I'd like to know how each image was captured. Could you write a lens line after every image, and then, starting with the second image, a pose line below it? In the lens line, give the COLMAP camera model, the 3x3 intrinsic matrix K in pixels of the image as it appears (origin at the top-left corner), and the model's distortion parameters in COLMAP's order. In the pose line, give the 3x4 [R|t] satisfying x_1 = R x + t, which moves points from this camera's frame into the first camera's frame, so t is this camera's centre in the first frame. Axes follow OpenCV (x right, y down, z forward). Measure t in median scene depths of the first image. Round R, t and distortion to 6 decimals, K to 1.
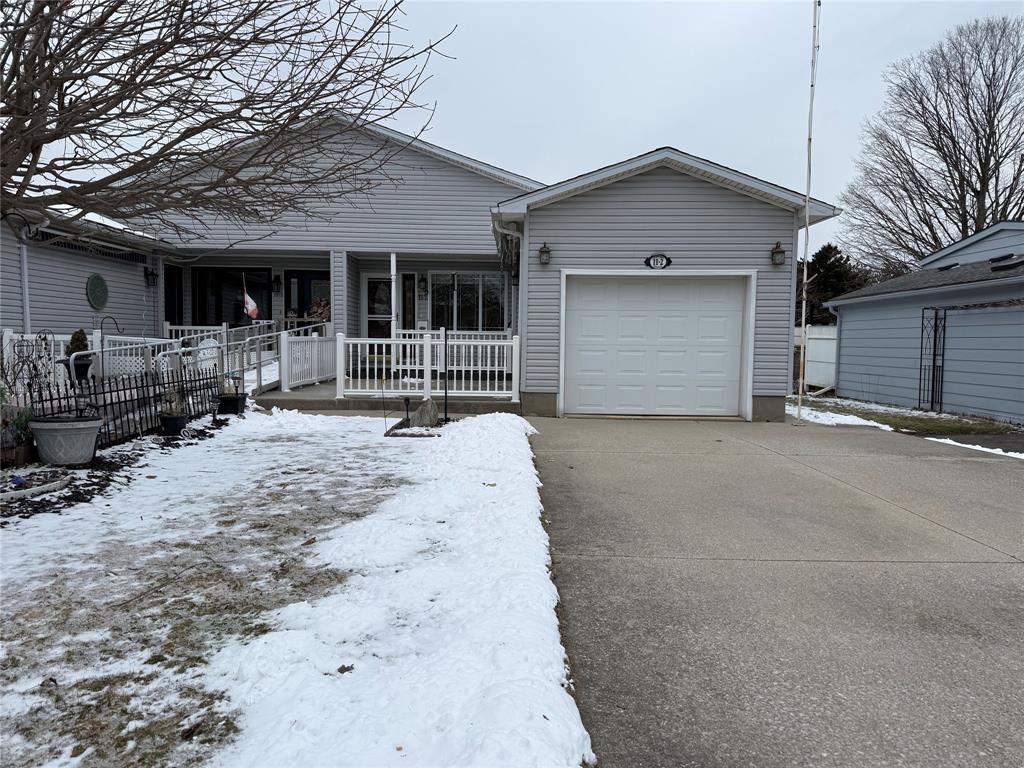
lens RADIAL K [[723.5, 0, 499.7], [0, 723.5, 391.0], [0, 0, 1]] dist [0.058594, -0.072826]
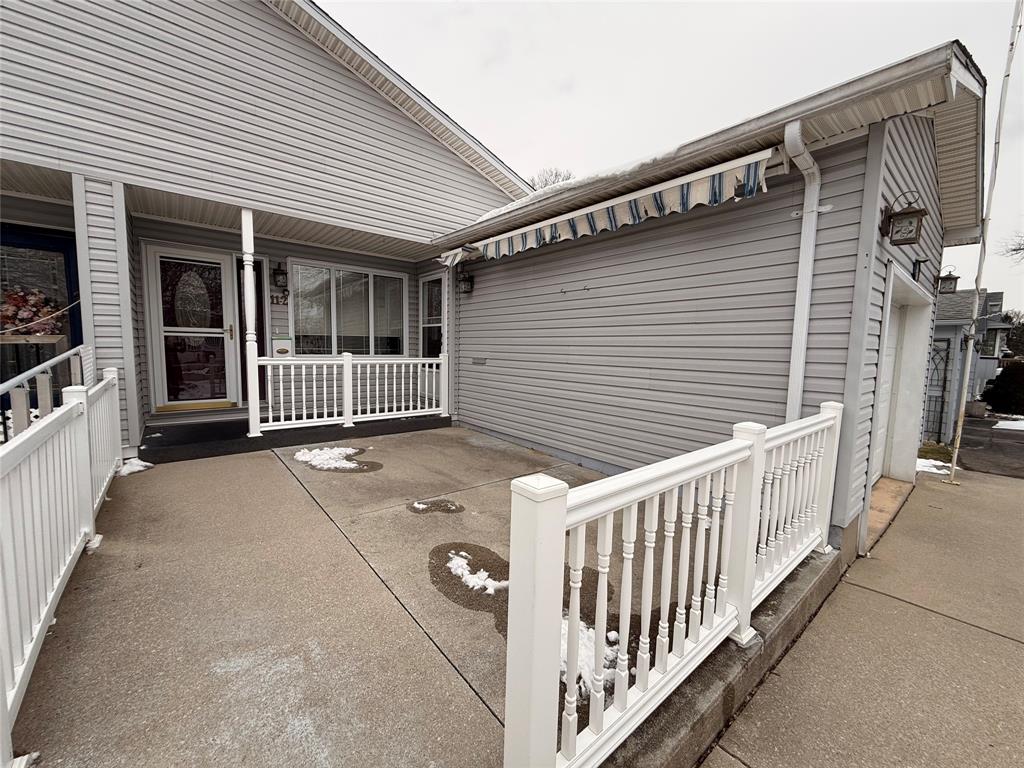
lens RADIAL K [[408.3, 0, 511.5], [0, 408.3, 383.4], [0, 0, 1]] dist [0.001054, -0.000042]
pose [[0.759663, -0.053844, 0.648085, -0.282294], [0.031420, 0.998441, 0.046124, -0.106311], [-0.649558, -0.014676, 0.760170, 0.934597]]
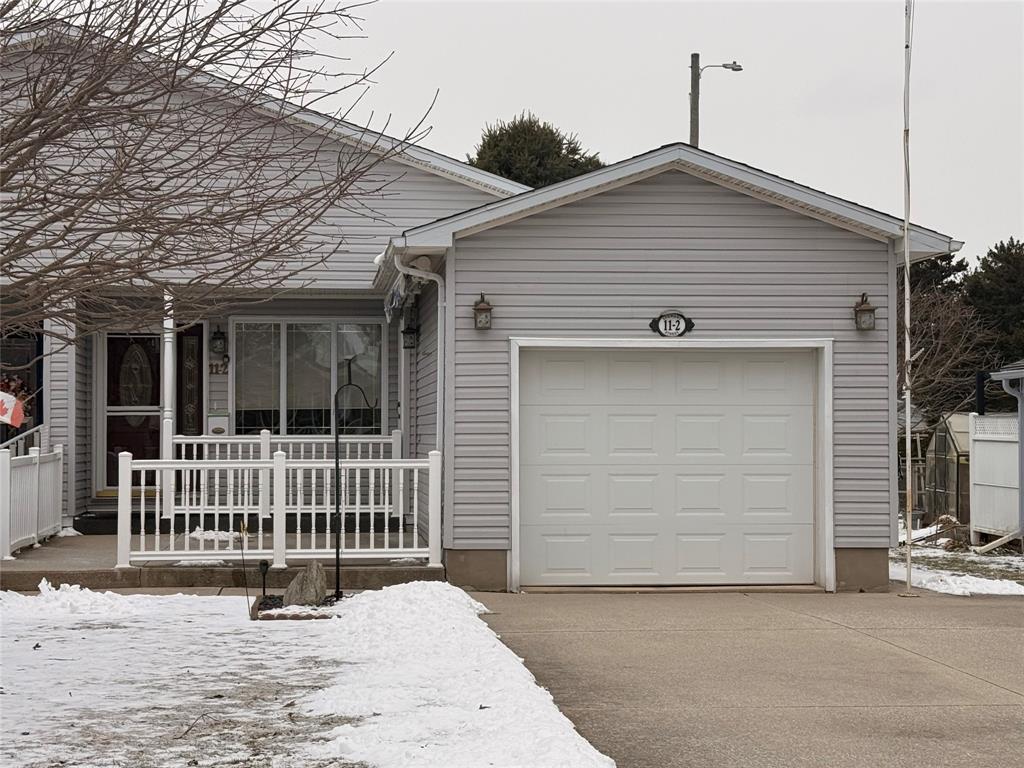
lens RADIAL K [[1942.5, 0, 517.4], [0, 1942.5, 380.5], [0, 0, 1]] dist [0.107061, 0.000000]
pose [[0.992334, -0.008762, 0.123274, -0.102864], [0.020489, 0.995344, -0.094188, 0.014705], [-0.121875, 0.095992, 0.987893, -0.546444]]
